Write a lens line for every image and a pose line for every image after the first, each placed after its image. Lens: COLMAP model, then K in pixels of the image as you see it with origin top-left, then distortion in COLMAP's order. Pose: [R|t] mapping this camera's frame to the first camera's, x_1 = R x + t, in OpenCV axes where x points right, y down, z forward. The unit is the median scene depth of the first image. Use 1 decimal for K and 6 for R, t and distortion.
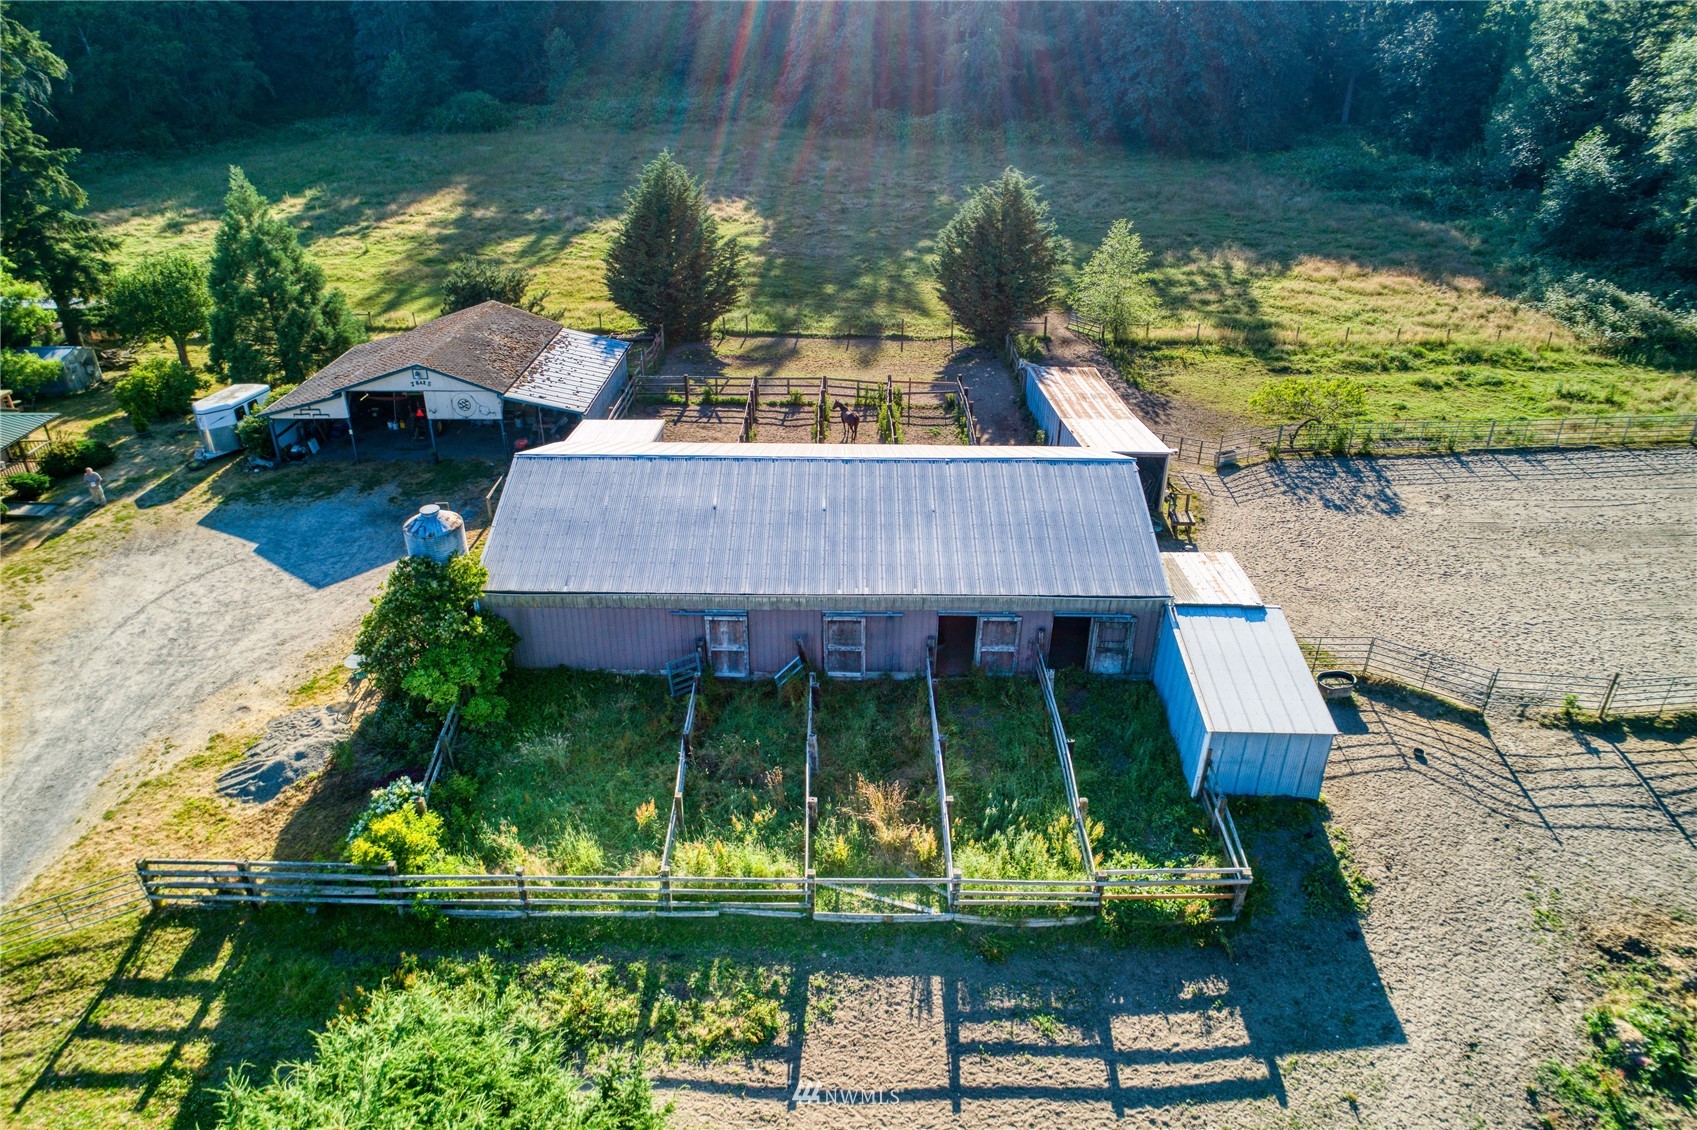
lens RADIAL K [[1083.0, 0, 849.4], [0, 1083.0, 562.4], [0, 0, 1]] dist [-0.079307, 0.061911]
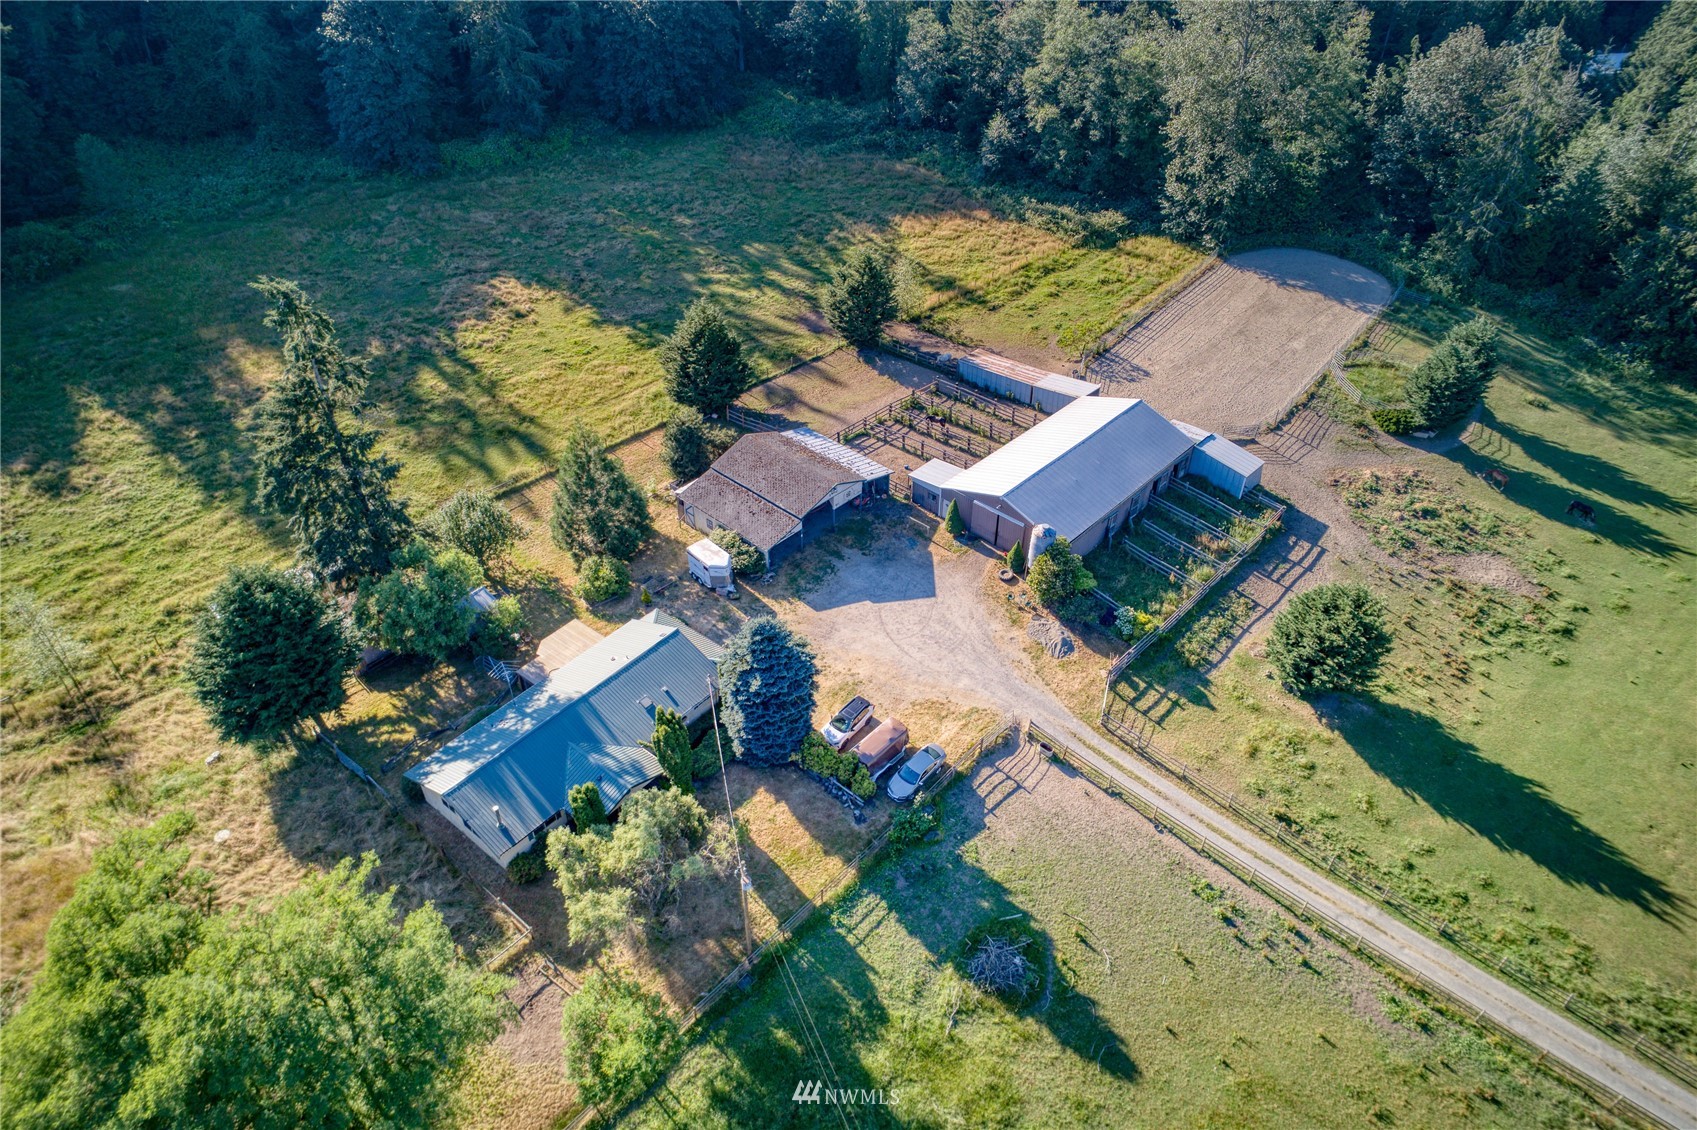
lens RADIAL K [[1083.0, 0, 839.3], [0, 1083.0, 563.0], [0, 0, 1]] dist [-0.079307, 0.061911]
pose [[0.682738, -0.456695, 0.570350, -2.087205], [0.345315, 0.889595, 0.298963, -0.848536], [-0.643915, -0.007163, 0.765064, -0.584012]]
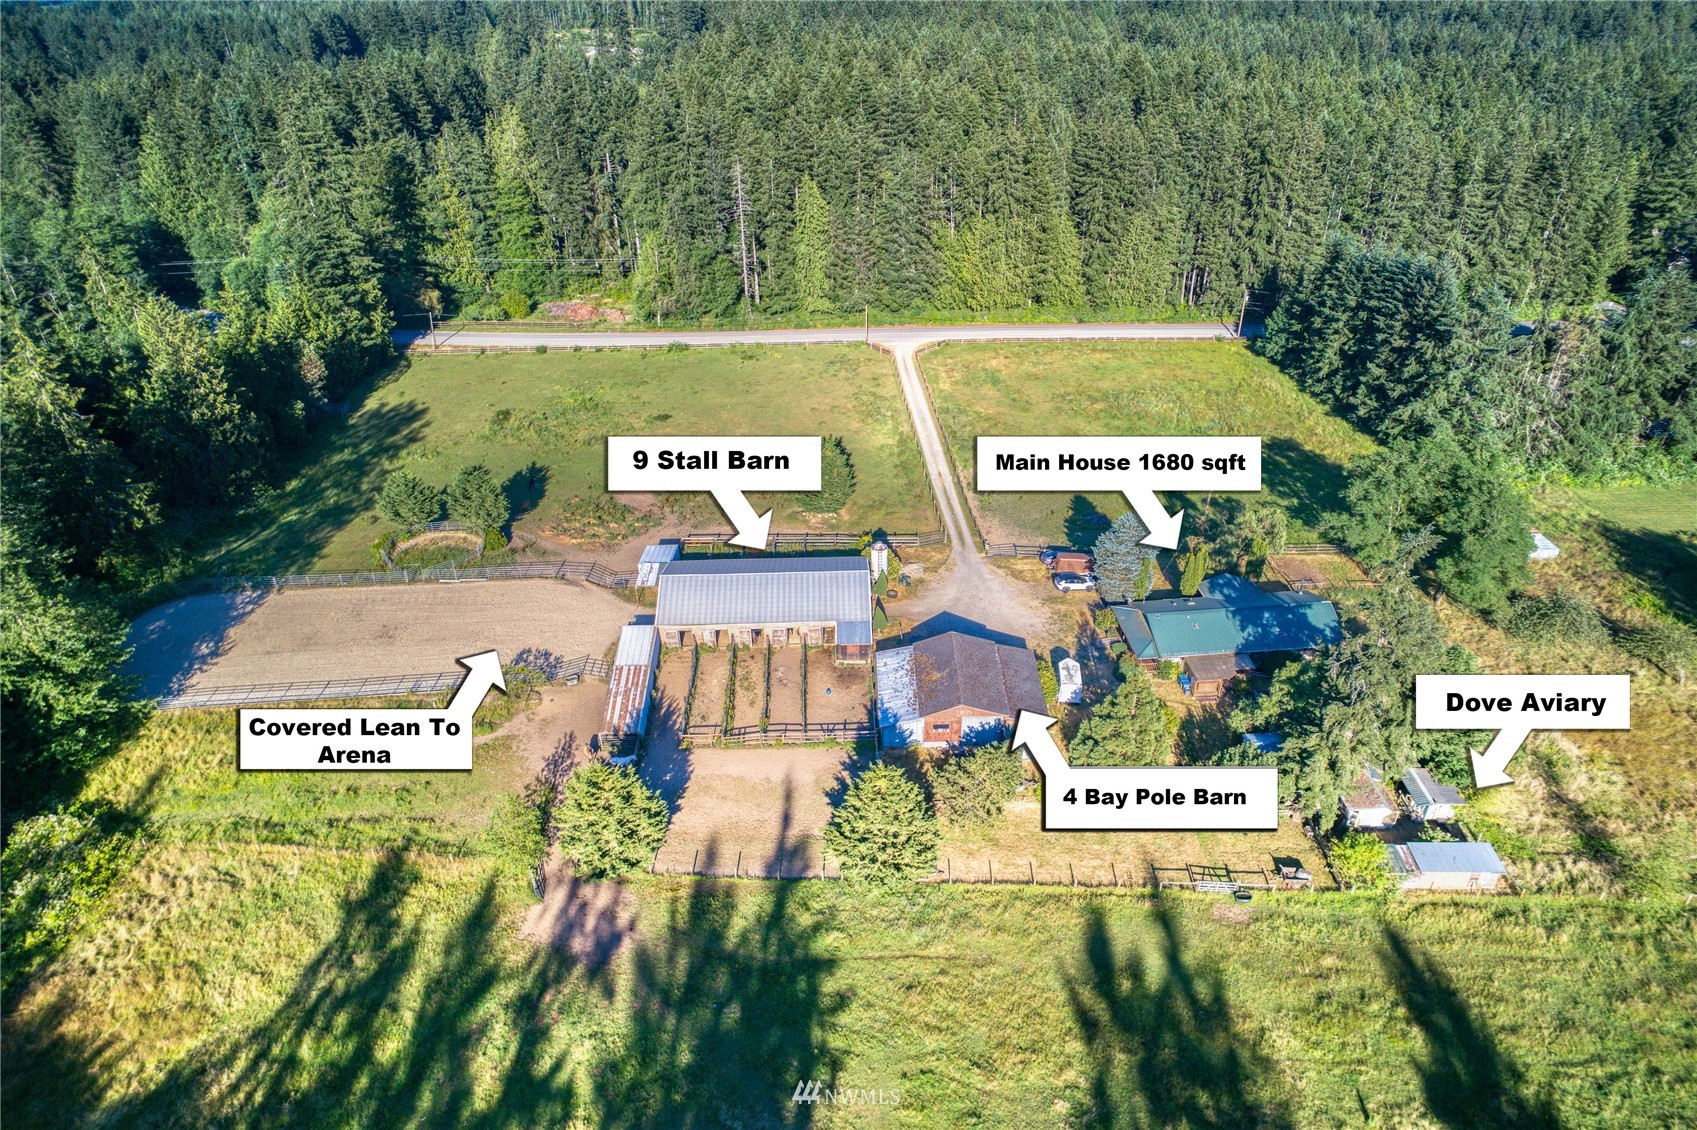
lens RADIAL K [[1083.0, 0, 847.8], [0, 1083.0, 570.7], [0, 0, 1]] dist [-0.079307, 0.061911]
pose [[-0.999863, 0.014529, -0.007870, -0.266017], [0.000219, 0.487889, 0.872906, -2.906808], [0.016522, 0.872785, -0.487826, 2.636441]]
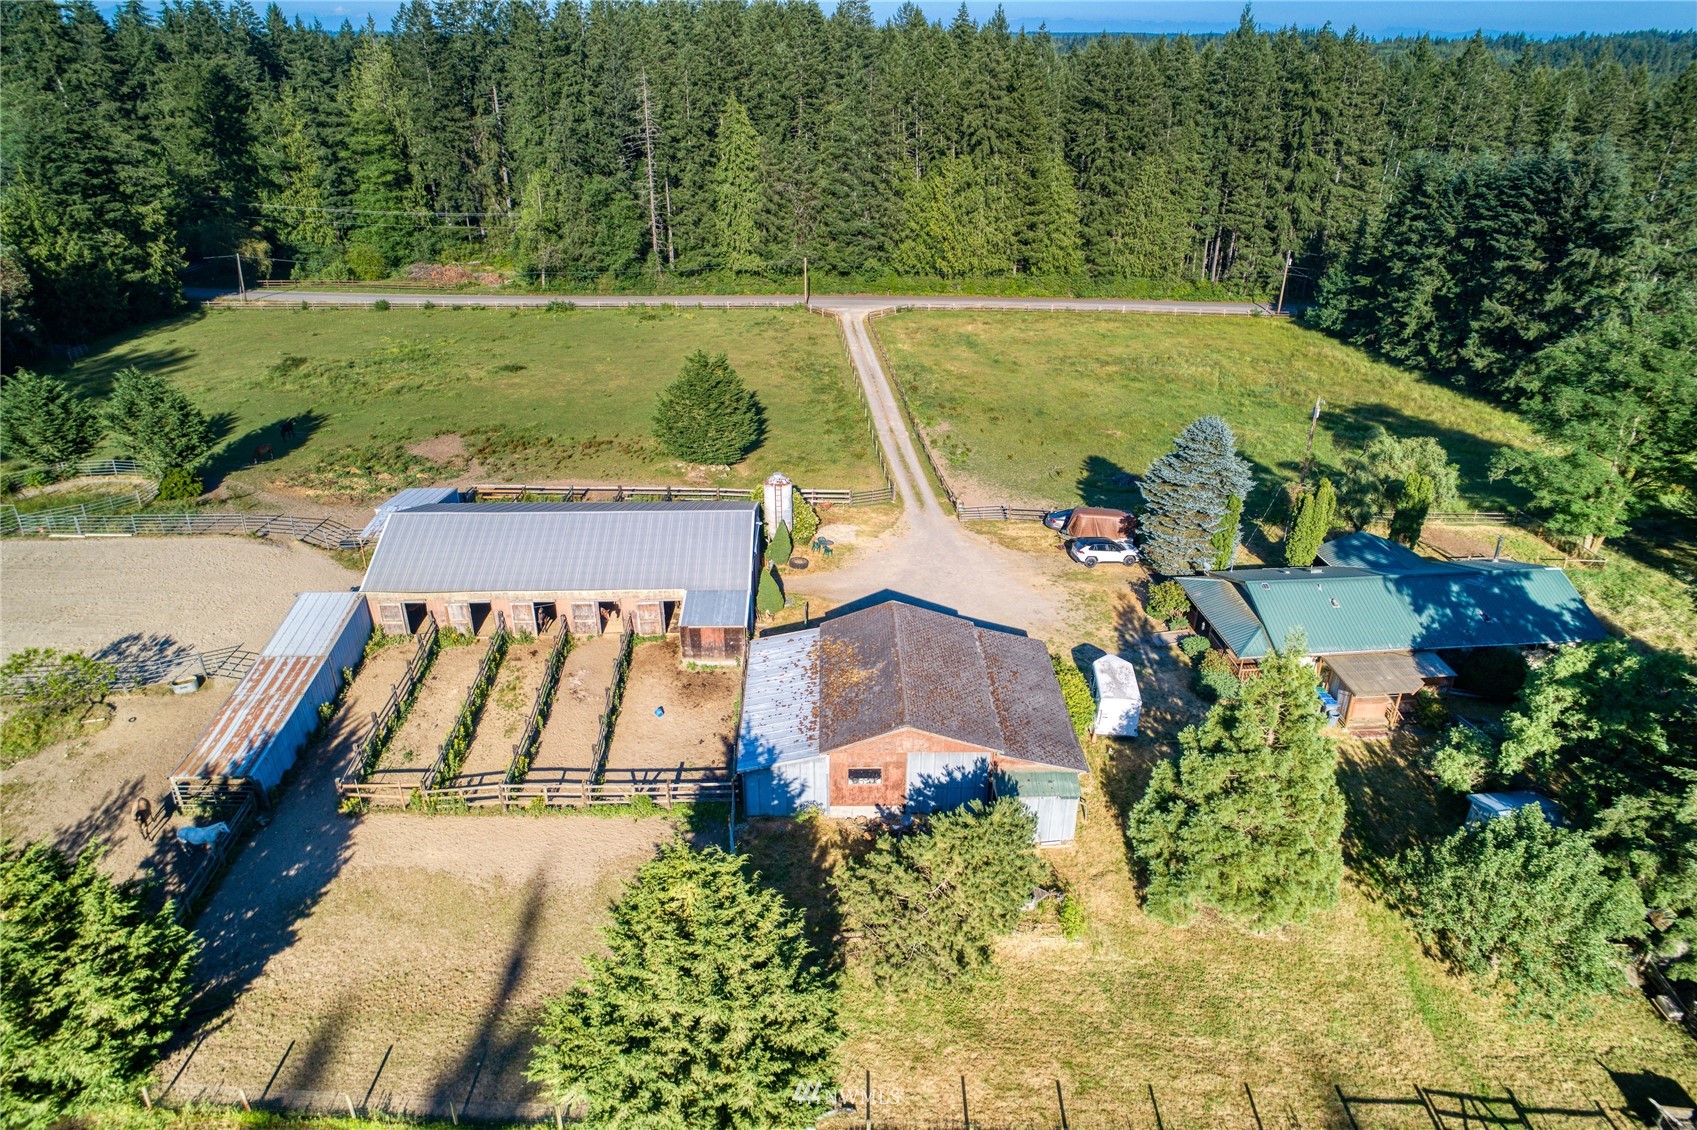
lens RADIAL K [[1083.0, 0, 847.6], [0, 1083.0, 570.6], [0, 0, 1]] dist [-0.079307, 0.061911]
pose [[-0.999448, -0.001082, -0.033206, -0.454784], [-0.028023, 0.564336, 0.825070, -1.548716], [0.017847, 0.825545, -0.564055, 2.188776]]
